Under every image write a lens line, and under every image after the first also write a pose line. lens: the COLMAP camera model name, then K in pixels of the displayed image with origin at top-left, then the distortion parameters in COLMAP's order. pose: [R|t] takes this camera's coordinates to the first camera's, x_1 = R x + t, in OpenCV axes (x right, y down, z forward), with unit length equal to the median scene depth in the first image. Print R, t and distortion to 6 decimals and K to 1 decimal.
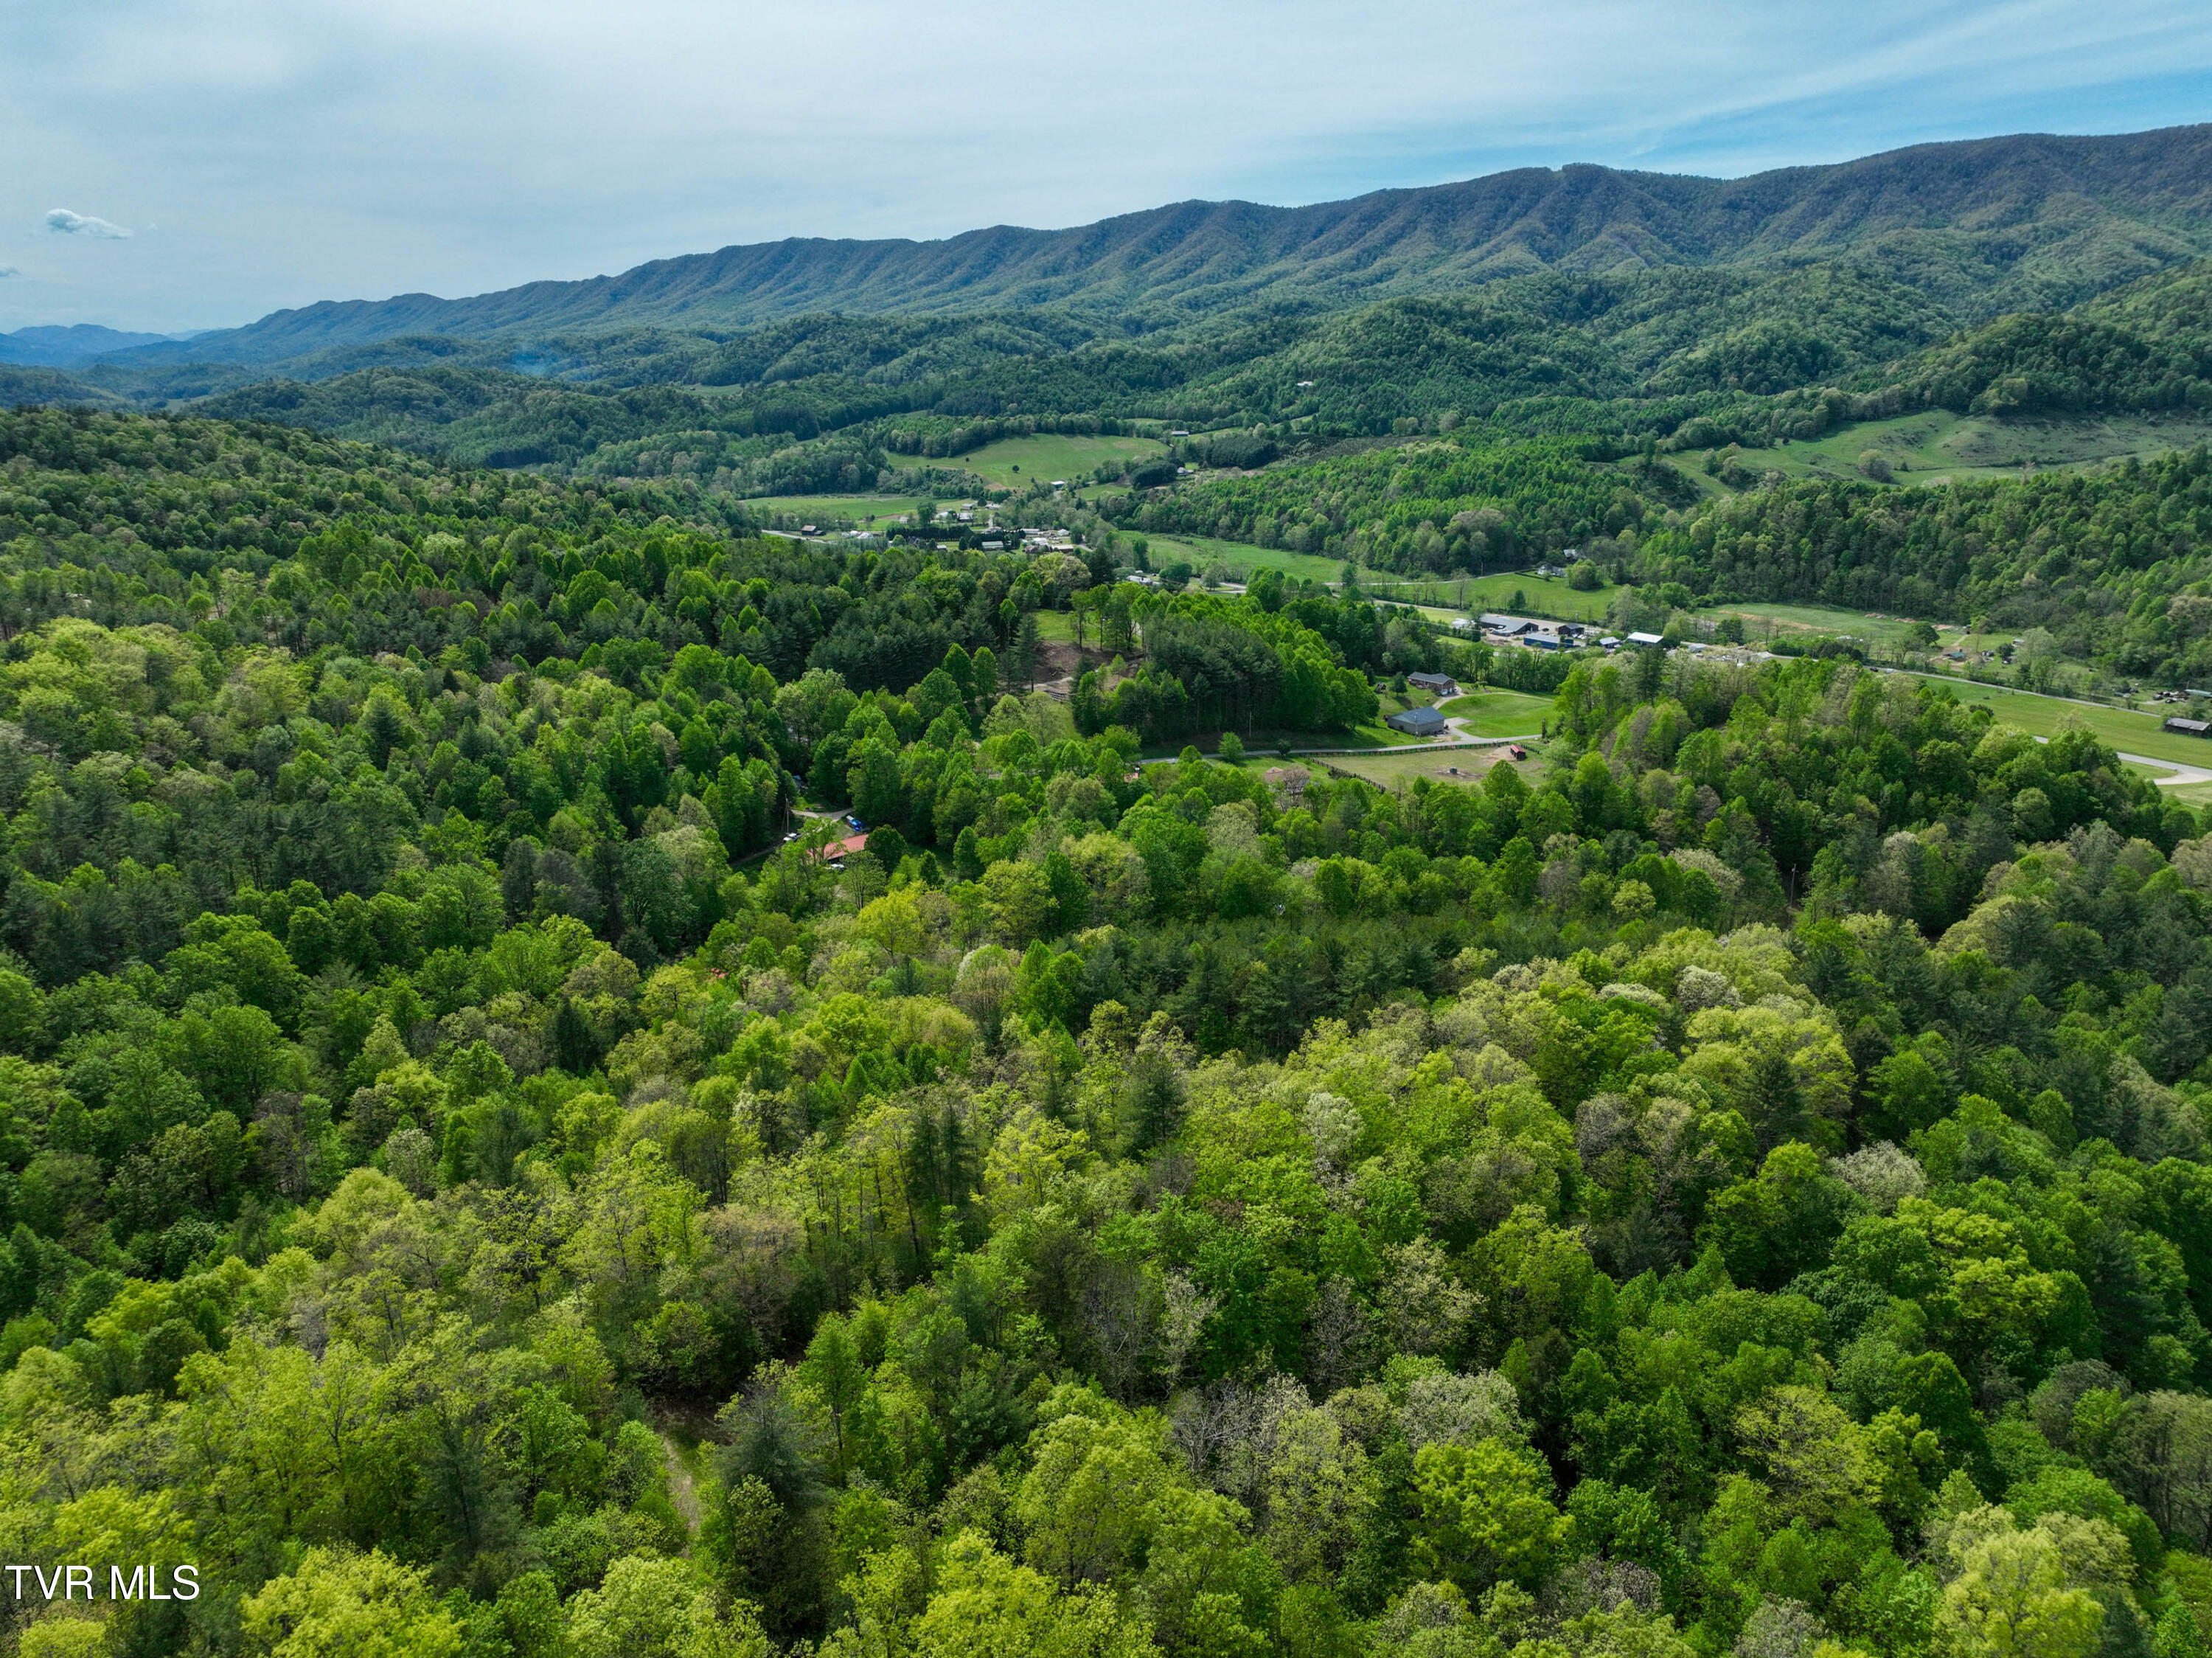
lens RADIAL K [[1556.4, 0, 1117.9], [0, 1556.4, 823.0], [0, 0, 1]] dist [-0.002781, 0.021306]
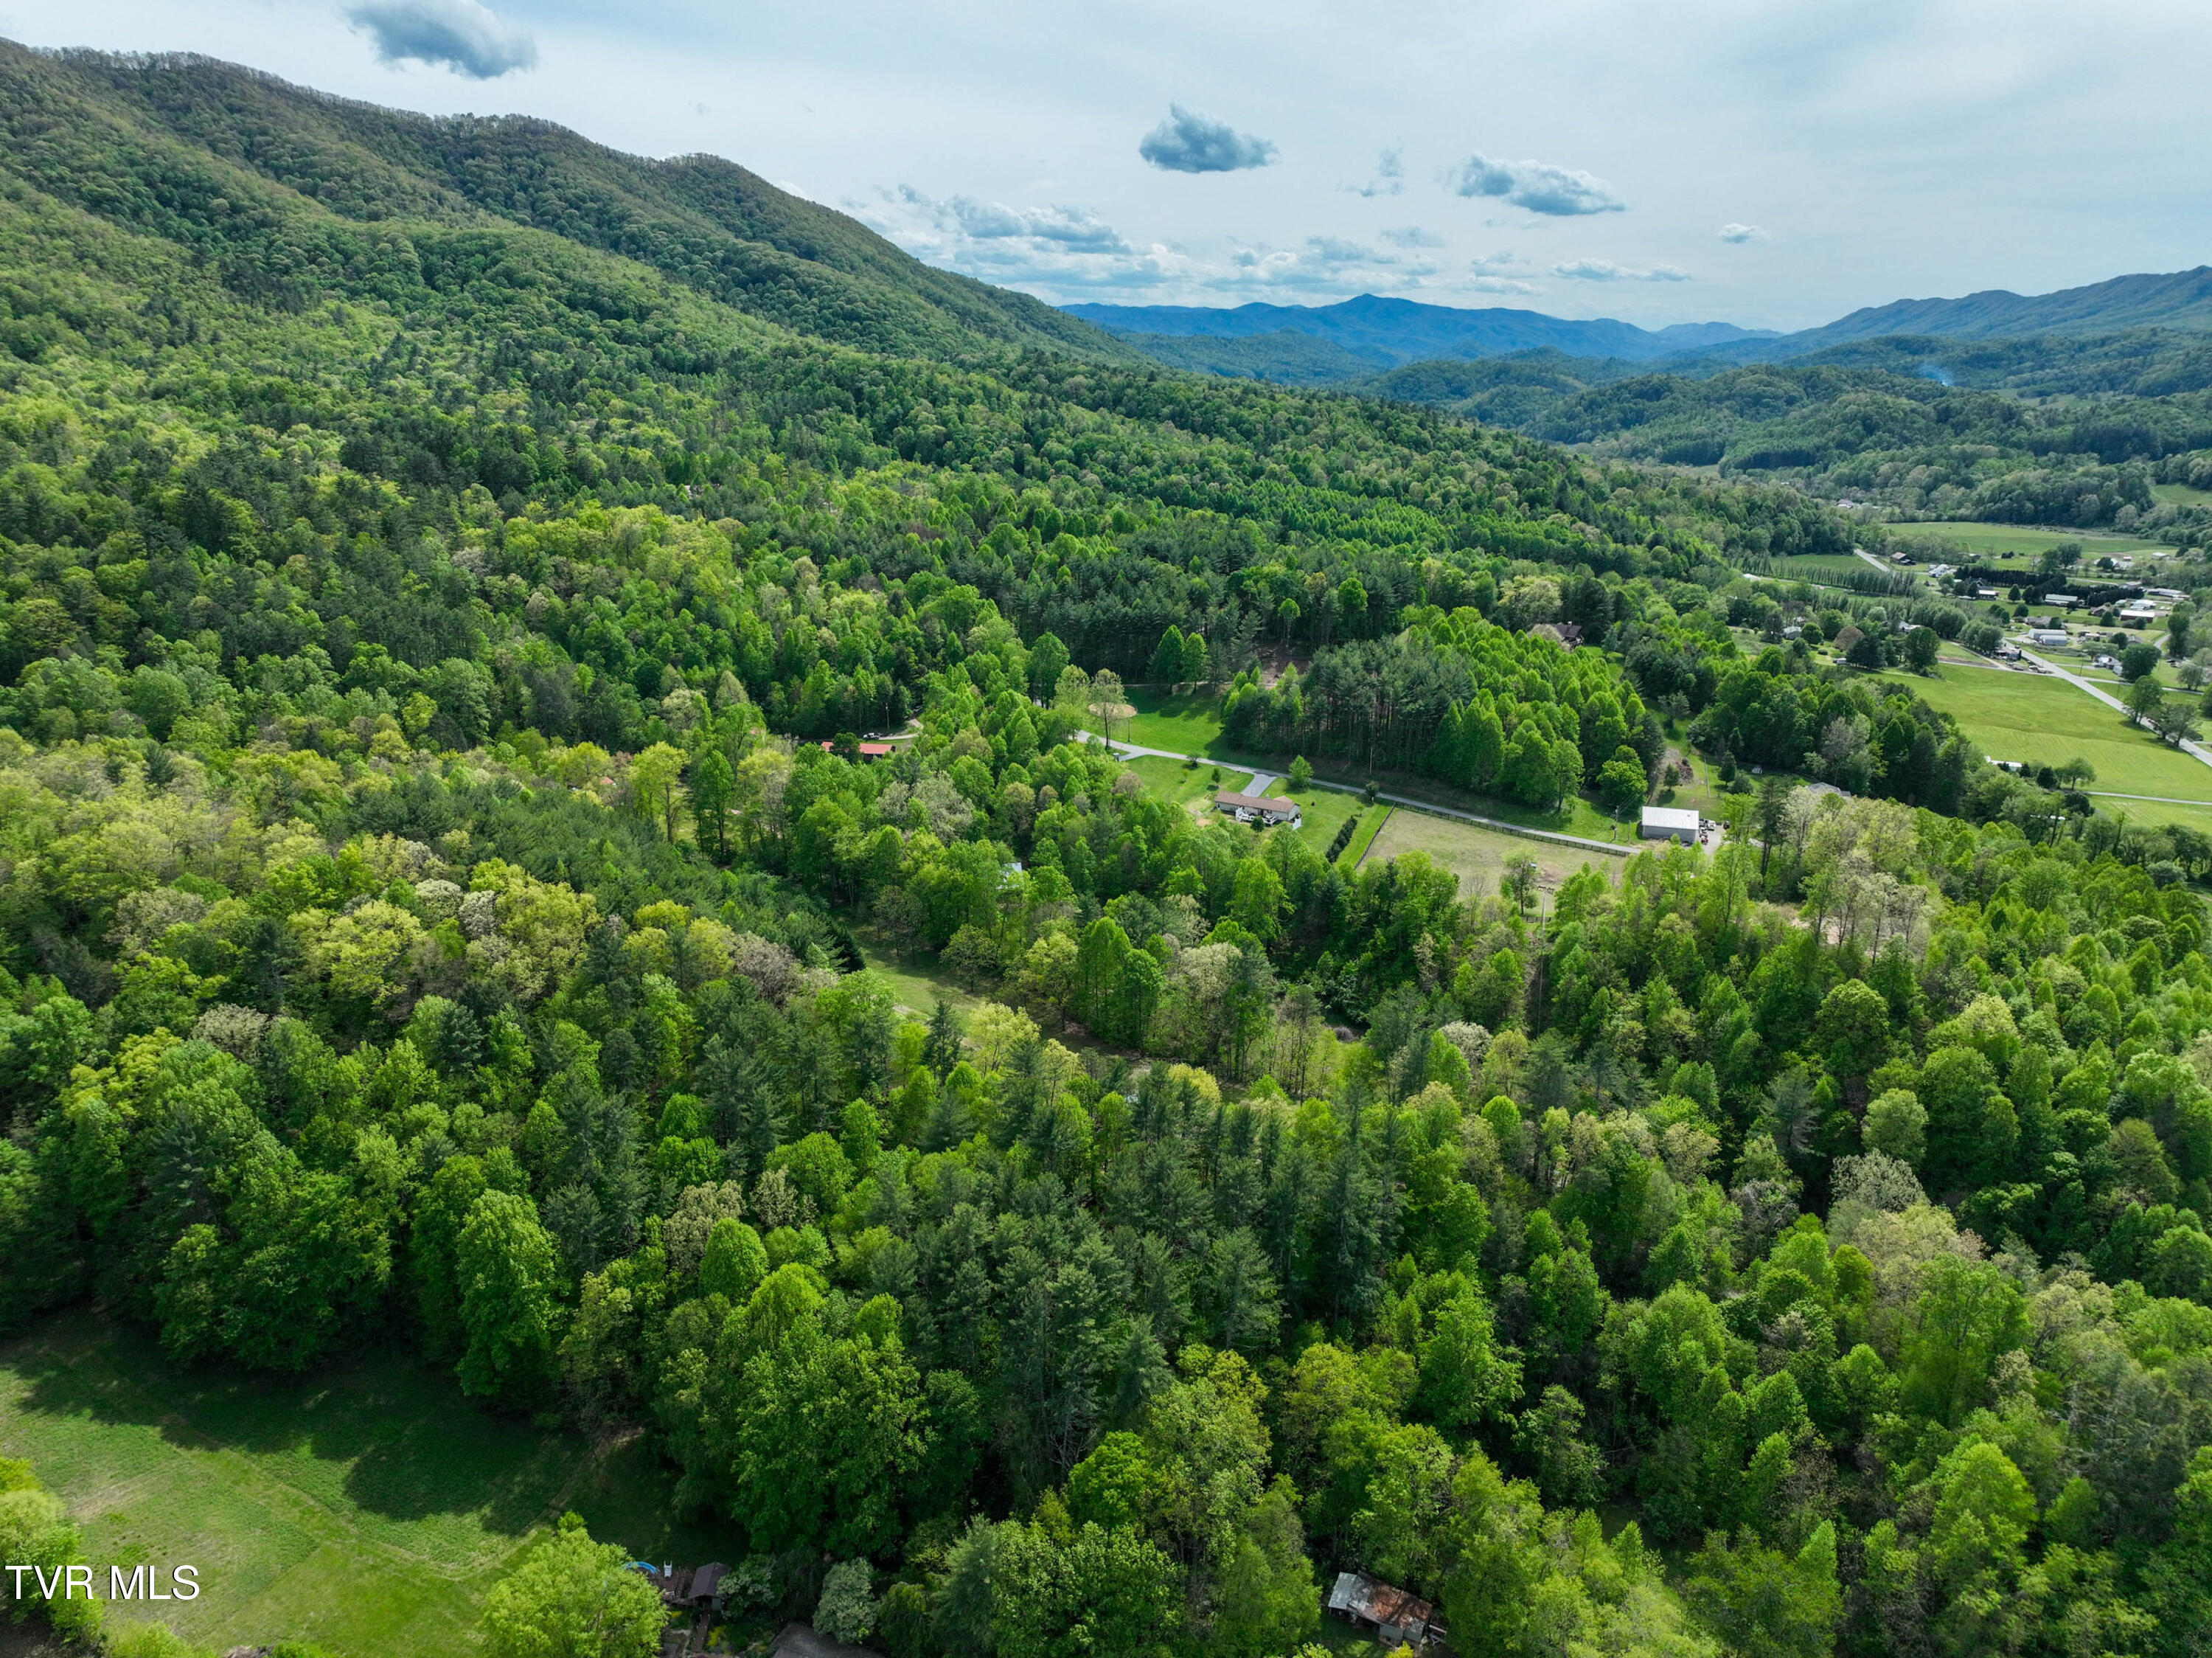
lens RADIAL K [[1556.4, 0, 1116.6], [0, 1556.4, 822.2], [0, 0, 1]] dist [-0.002781, 0.021306]
pose [[0.597737, 0.253412, -0.760587, 0.197293], [-0.252913, 0.959886, 0.121053, -0.028212], [0.760753, 0.120004, 0.637851, 0.079018]]
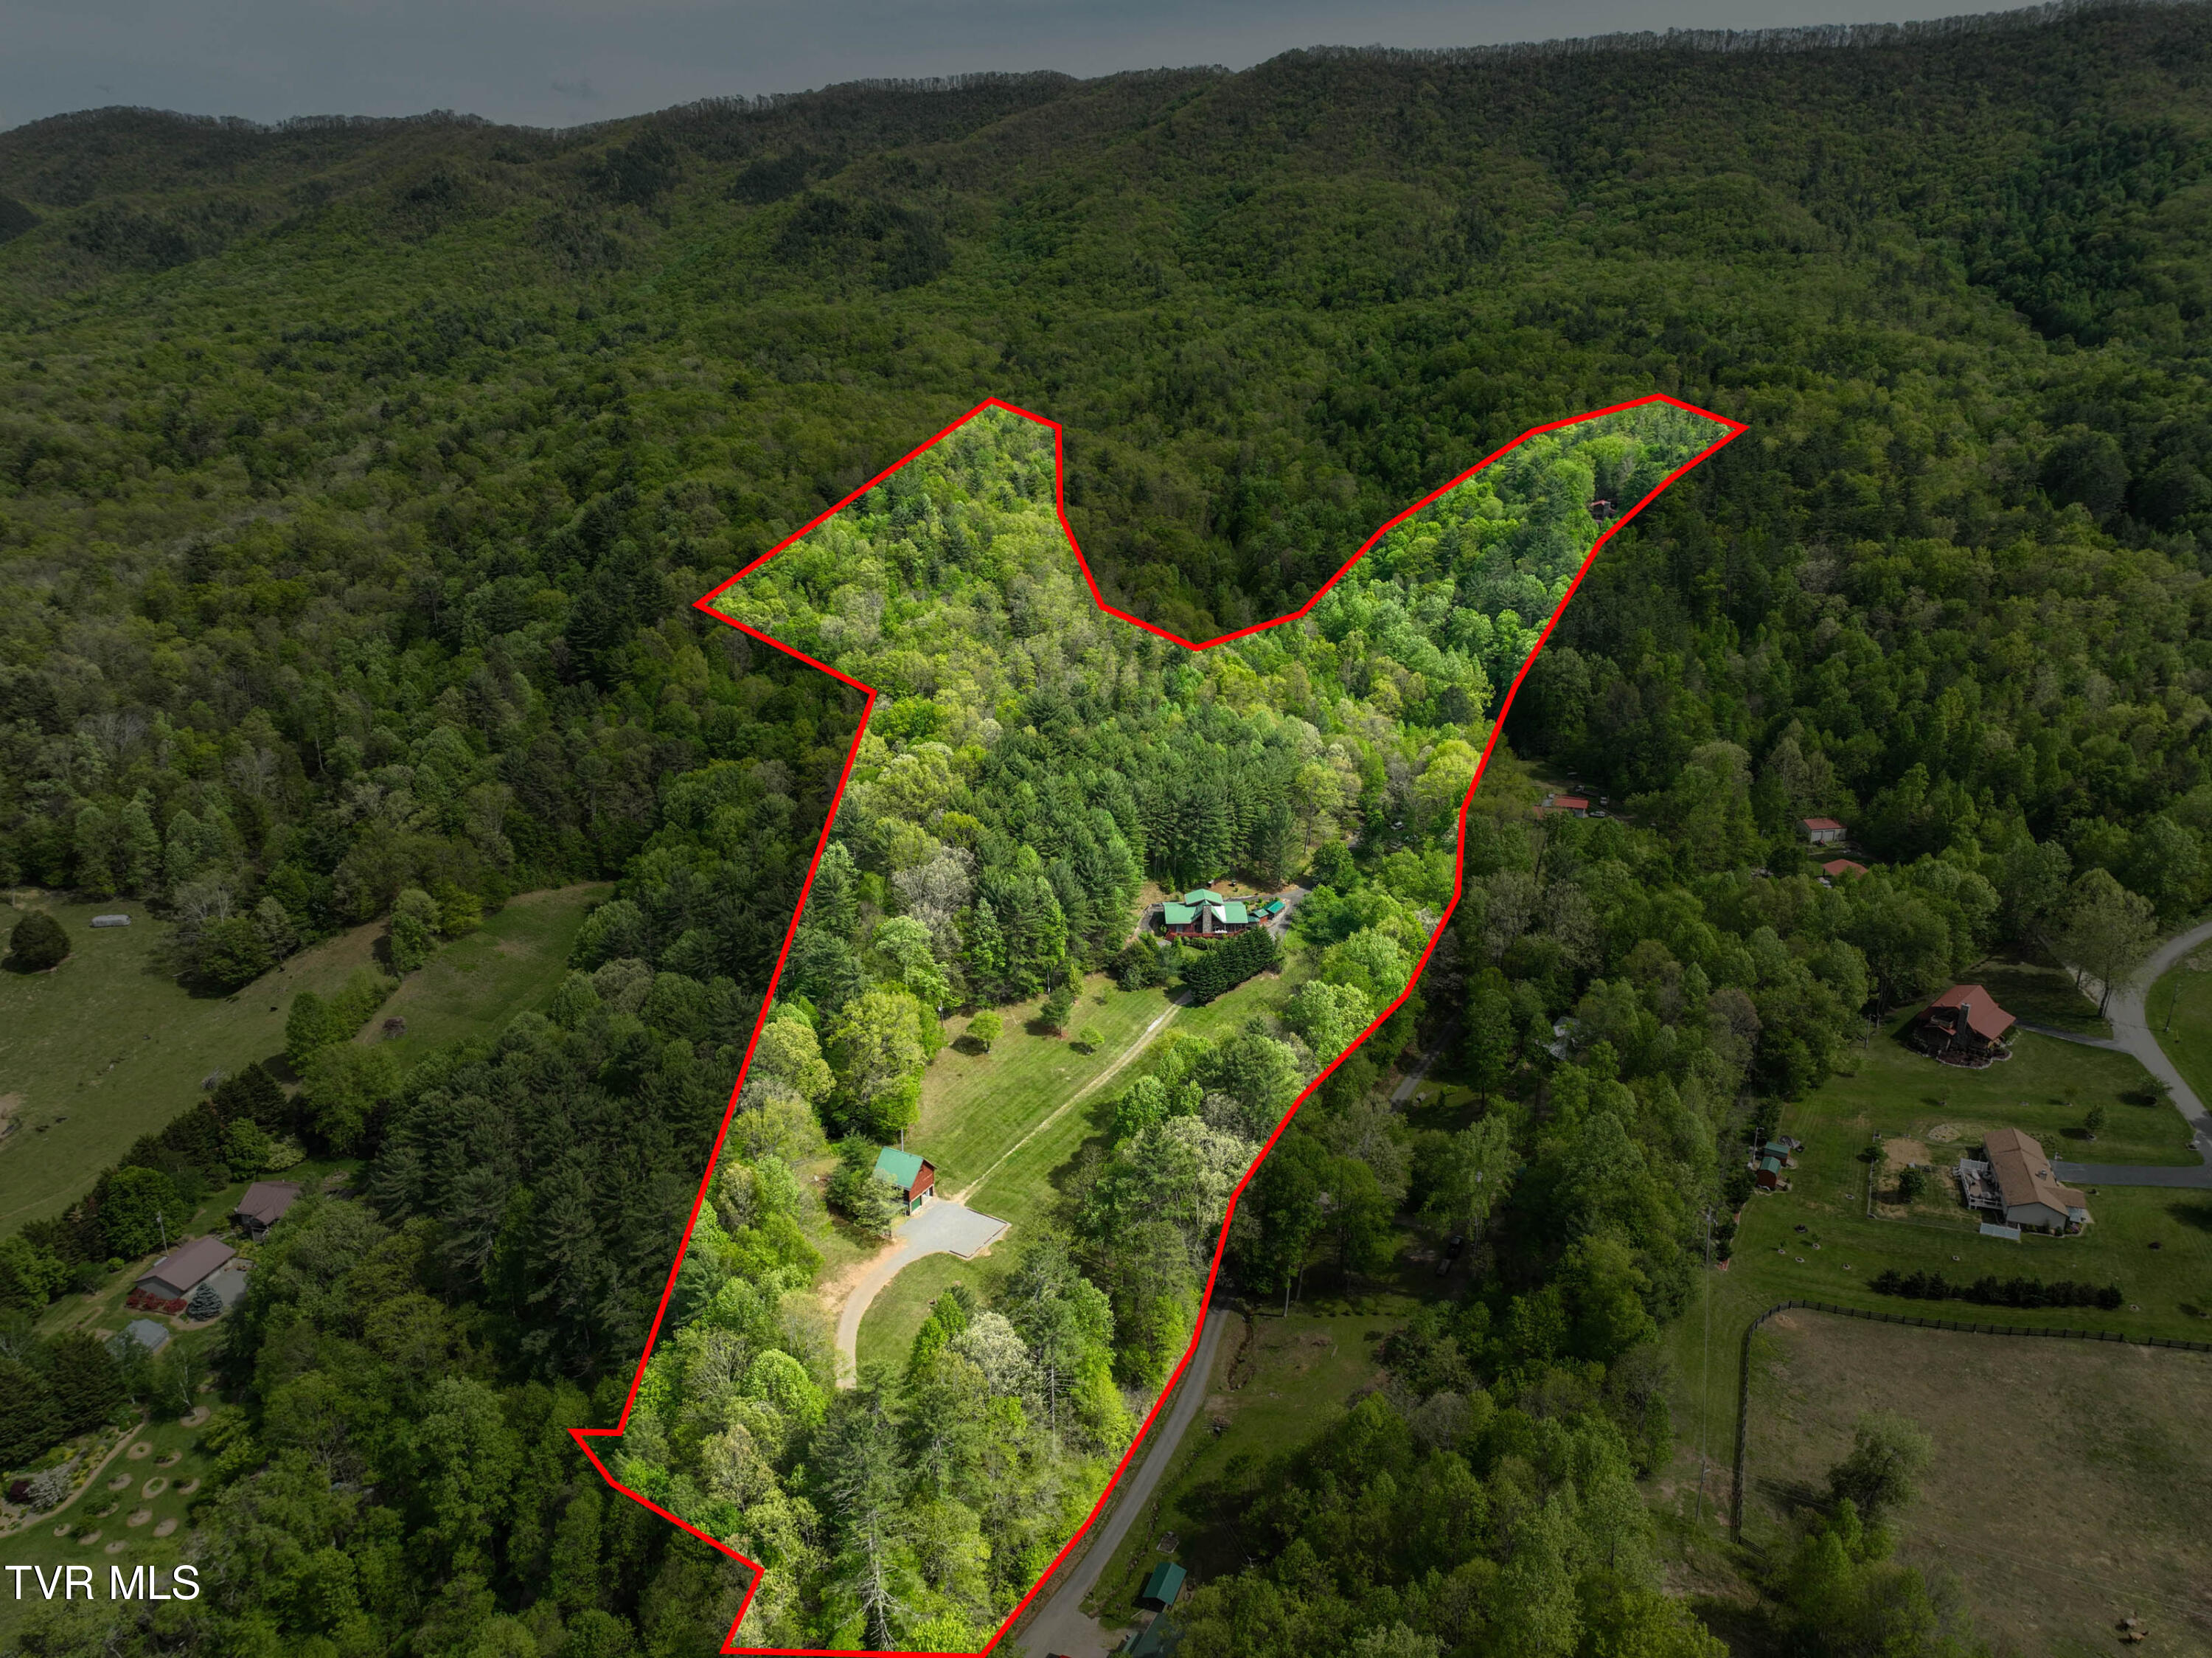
lens RADIAL K [[1556.4, 0, 1105.8], [0, 1556.4, 829.3], [0, 0, 1]] dist [-0.002781, 0.021306]
pose [[-0.697630, 0.232885, -0.677552, 0.163635], [-0.211393, 0.836688, 0.505239, -0.083253], [0.684562, 0.495699, -0.534468, 0.254173]]
